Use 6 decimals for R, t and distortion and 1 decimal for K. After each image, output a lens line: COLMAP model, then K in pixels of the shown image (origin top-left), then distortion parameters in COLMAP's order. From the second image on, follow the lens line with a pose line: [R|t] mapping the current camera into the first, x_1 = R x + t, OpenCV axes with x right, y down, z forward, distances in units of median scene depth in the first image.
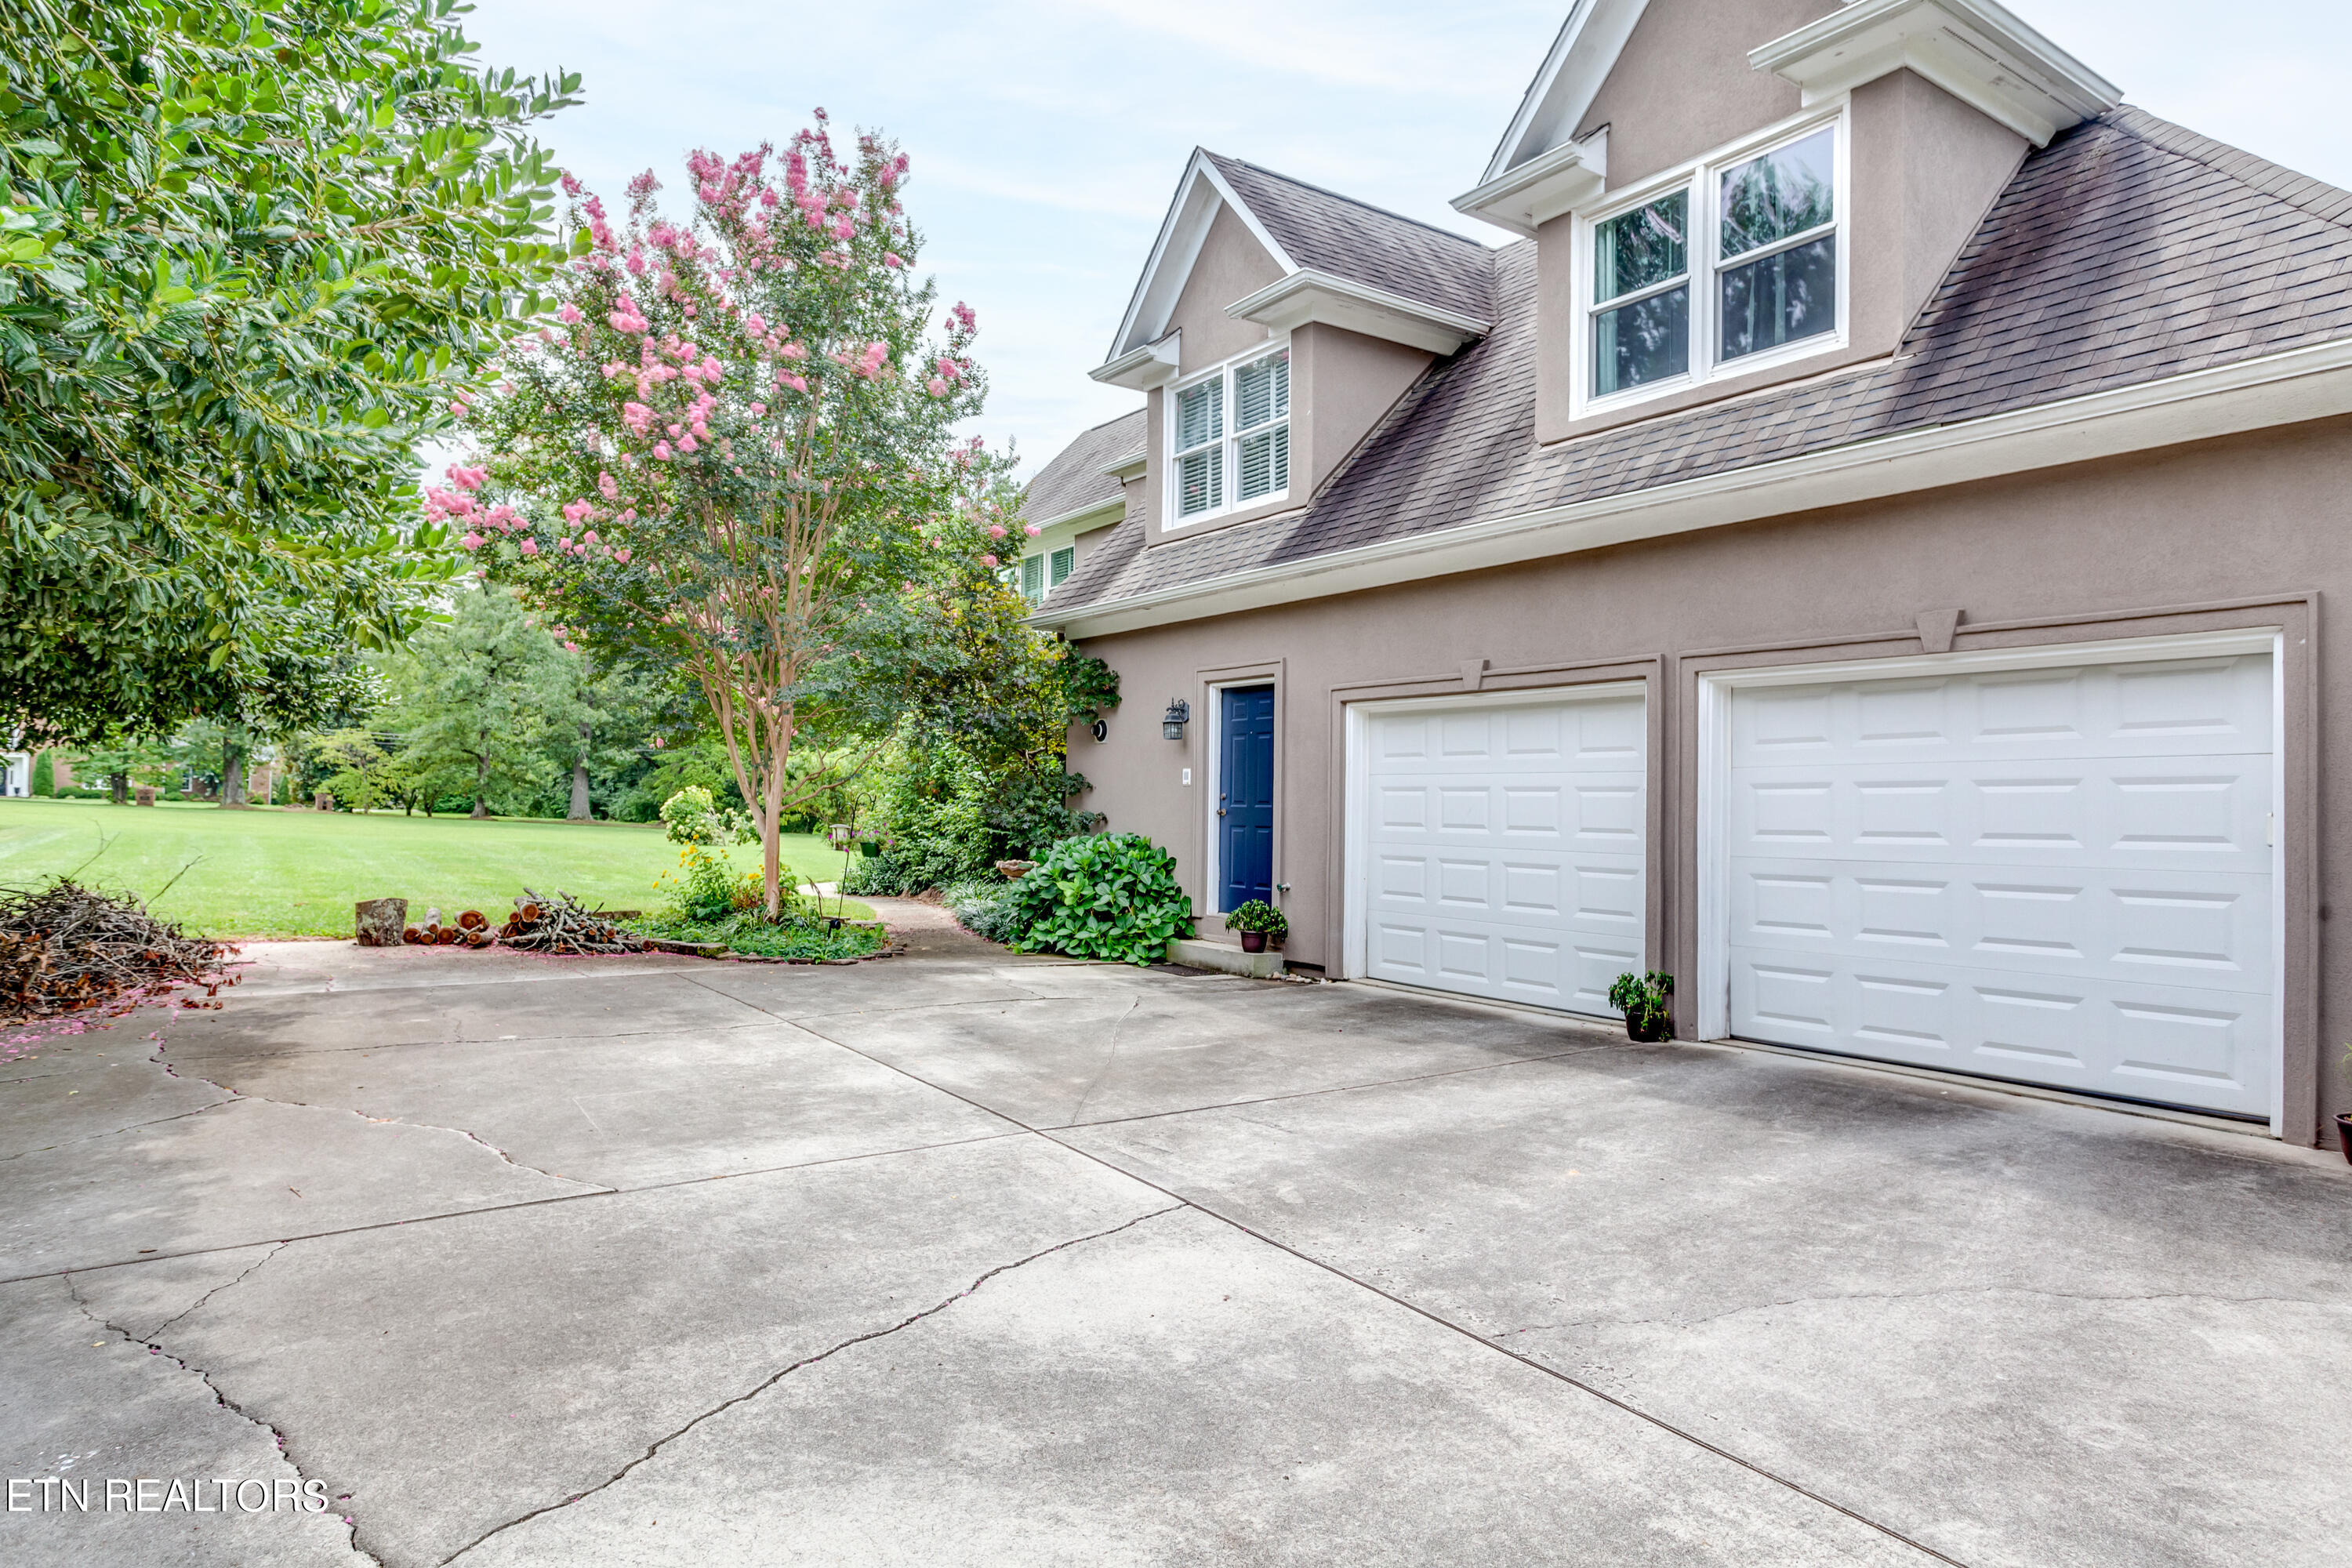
lens RADIAL K [[1386.6, 0, 1184.5], [0, 1386.6, 791.2], [0, 0, 1]] dist [-0.003264, -0.000251]
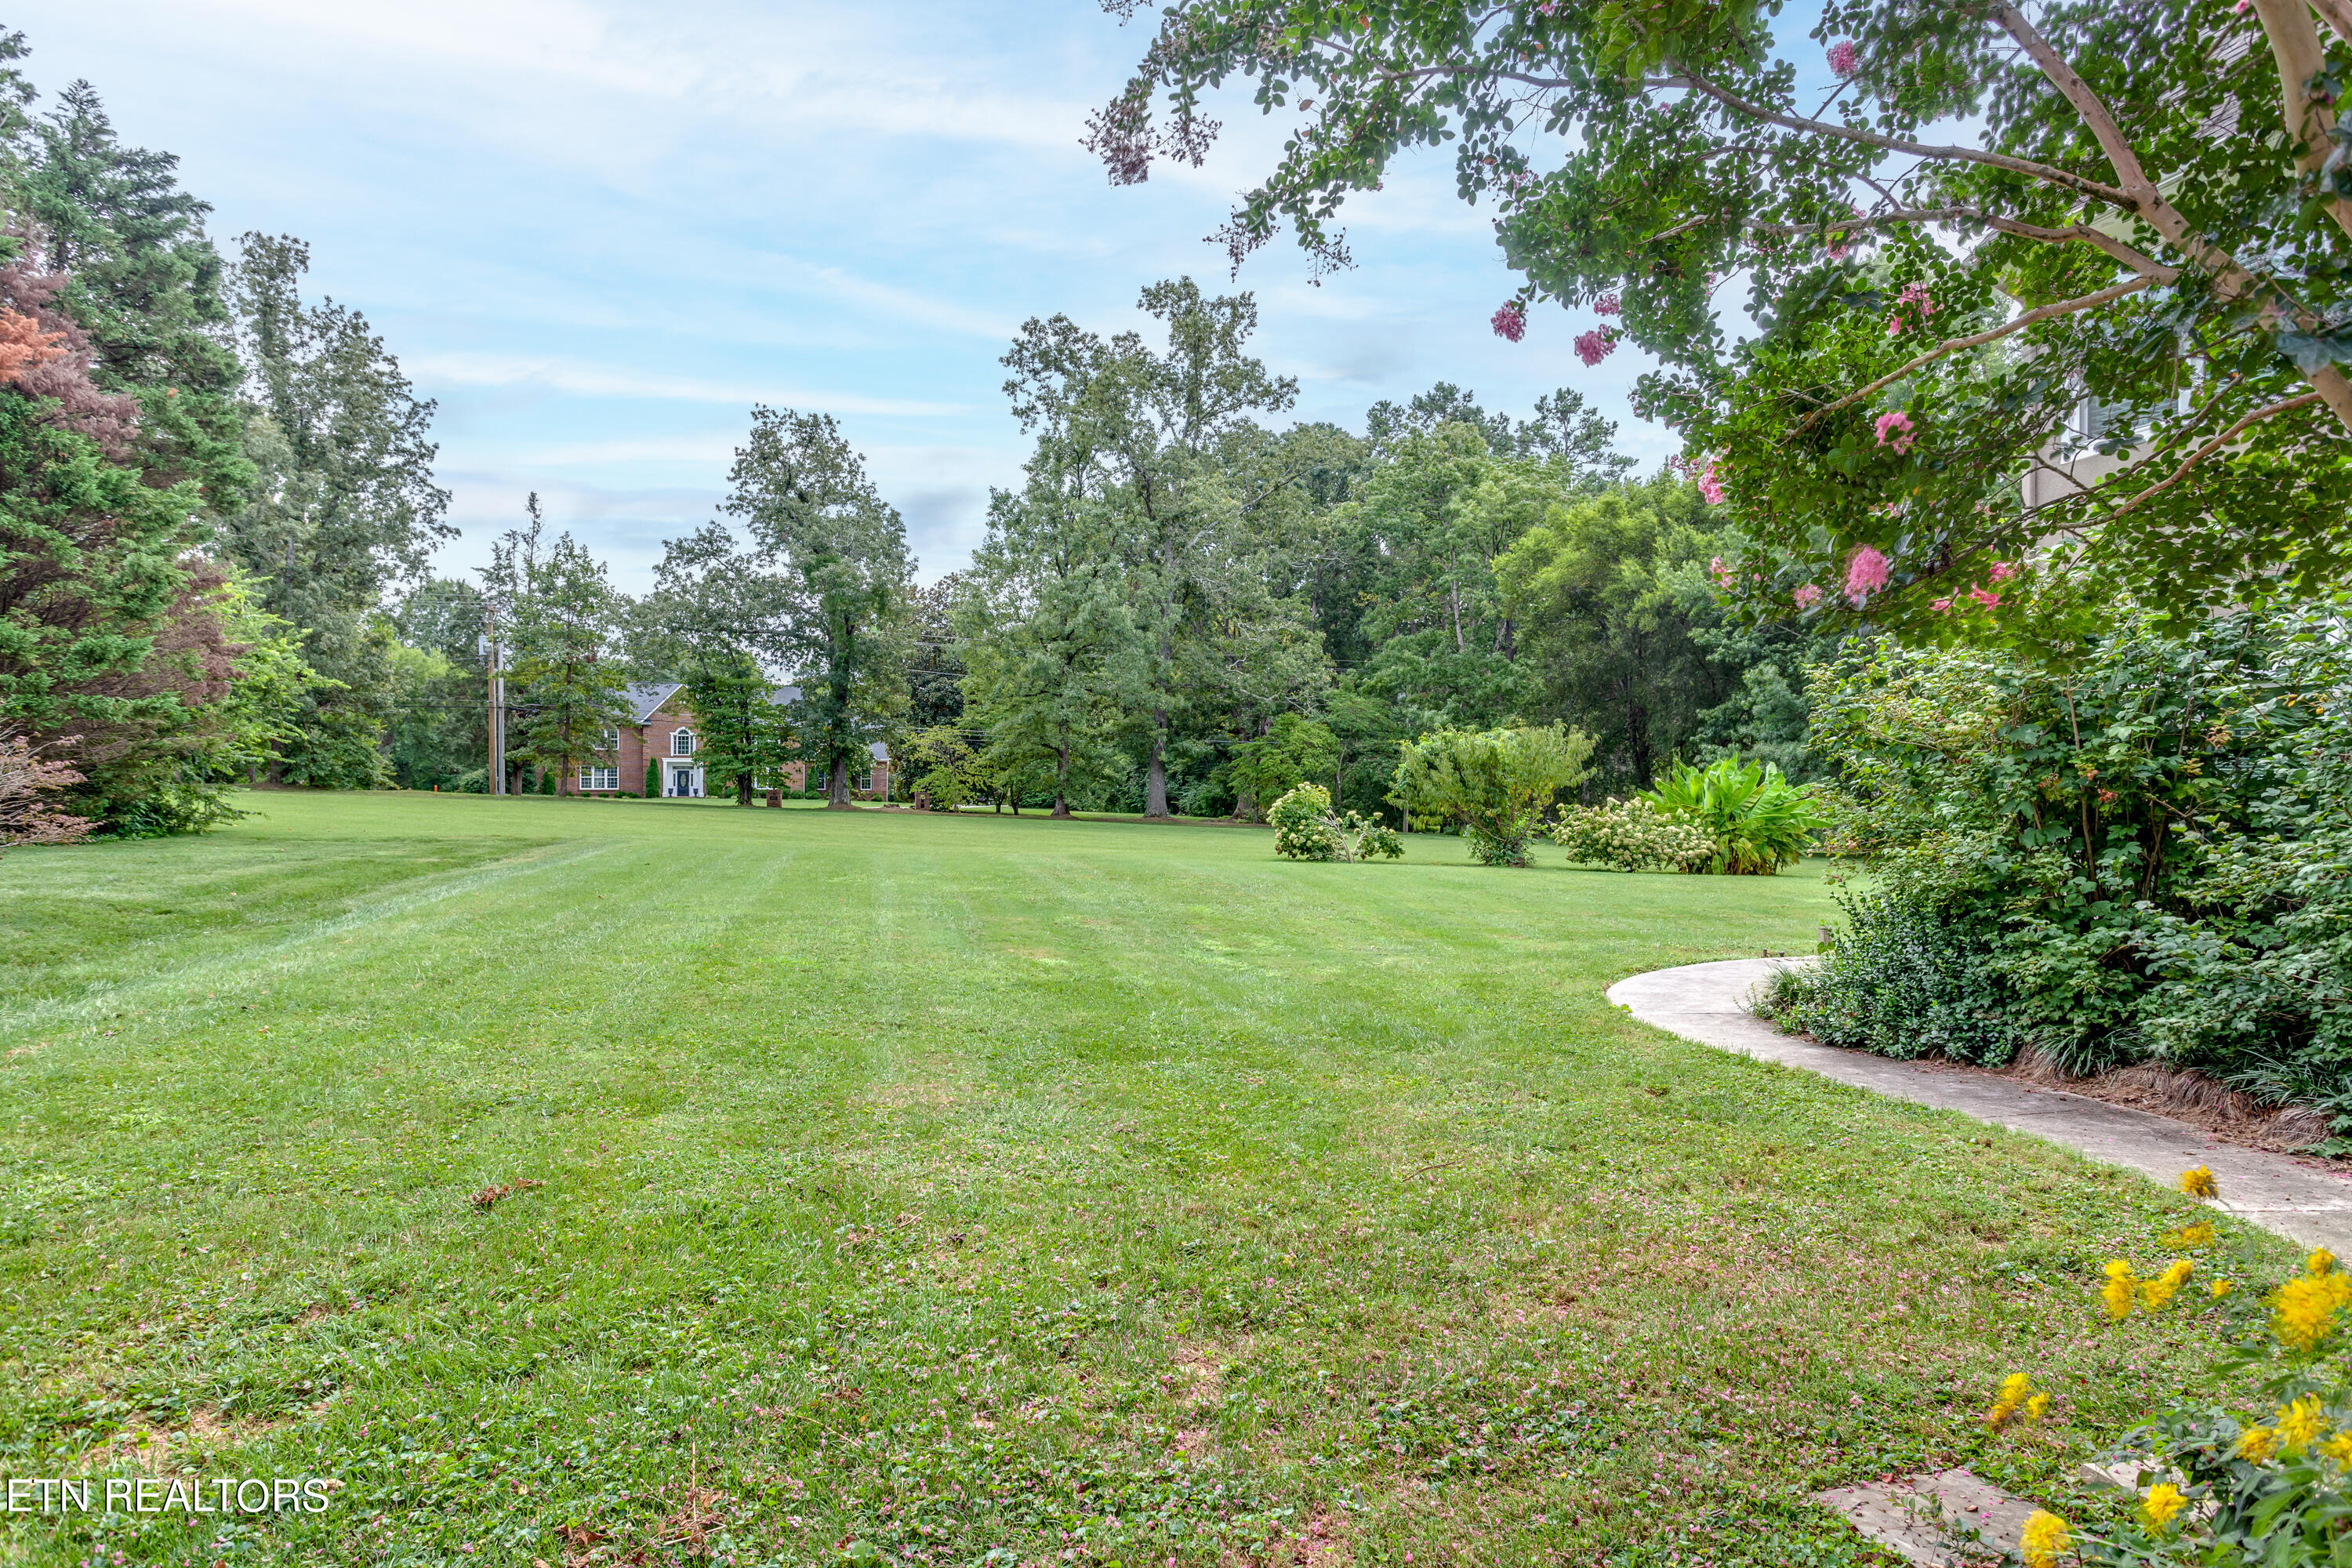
lens RADIAL K [[1386.6, 0, 1184.5], [0, 1386.6, 791.2], [0, 0, 1]] dist [-0.003264, -0.000251]
pose [[0.927238, -0.011235, -0.374305, -0.070313], [0.014654, 0.999873, 0.006290, -0.002153], [0.374186, -0.011318, 0.927284, 0.143933]]
